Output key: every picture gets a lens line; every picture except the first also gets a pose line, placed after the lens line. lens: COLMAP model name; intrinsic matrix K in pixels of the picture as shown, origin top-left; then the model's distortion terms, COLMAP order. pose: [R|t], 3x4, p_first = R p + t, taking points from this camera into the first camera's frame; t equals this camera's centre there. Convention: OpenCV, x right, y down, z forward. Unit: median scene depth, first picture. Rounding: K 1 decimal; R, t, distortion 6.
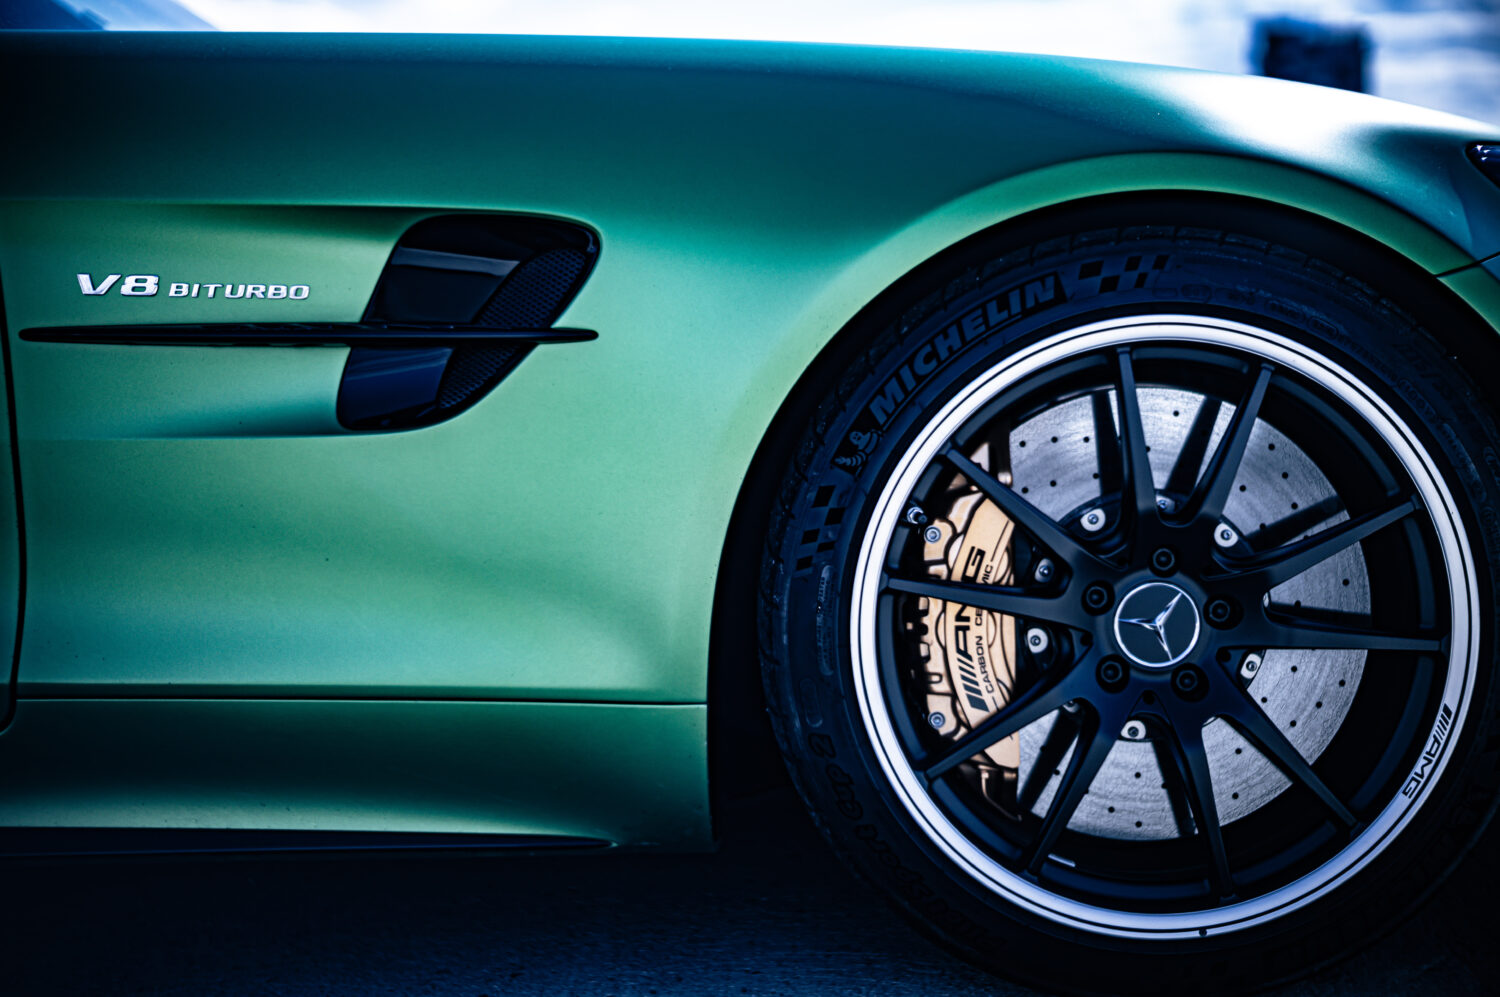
lens RADIAL K [[2156.0, 0, 750.0], [0, 2156.0, 498.5], [0, 0, 1]] dist [-0.023574, -0.002255]
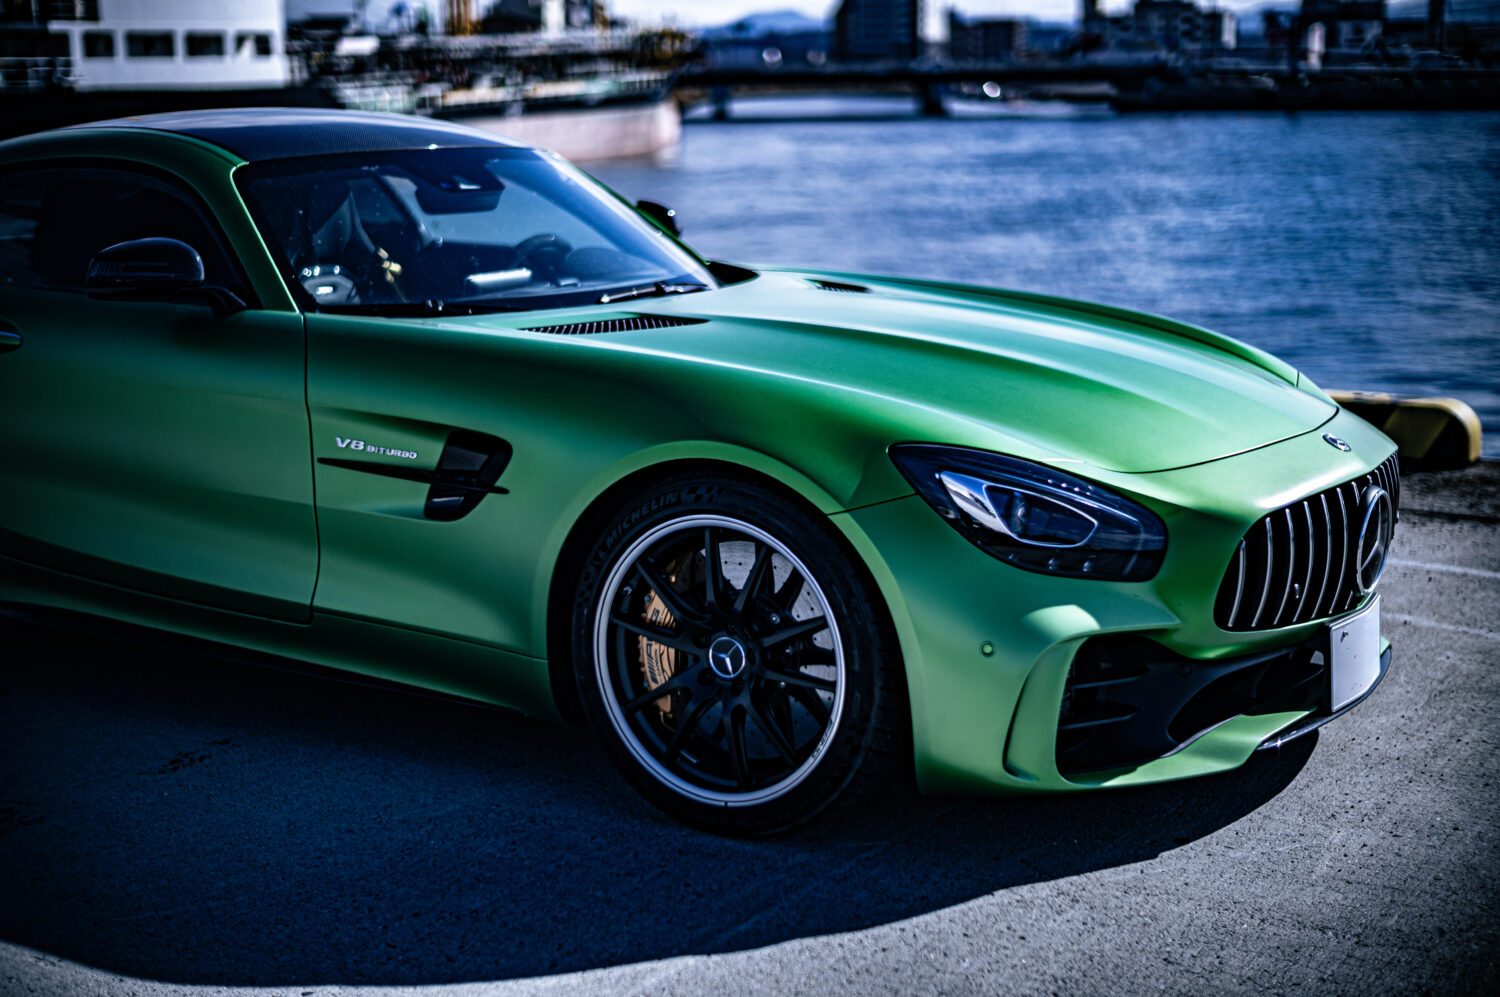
lens RADIAL K [[2156.0, 0, 750.0], [0, 2156.0, 498.5], [0, 0, 1]] dist [-0.023574, -0.002255]
pose [[0.856913, 0.121613, -0.500909, 1.261032], [-0.065612, 0.989599, 0.128016, -0.370648], [0.511268, -0.076833, 0.855980, -0.784725]]
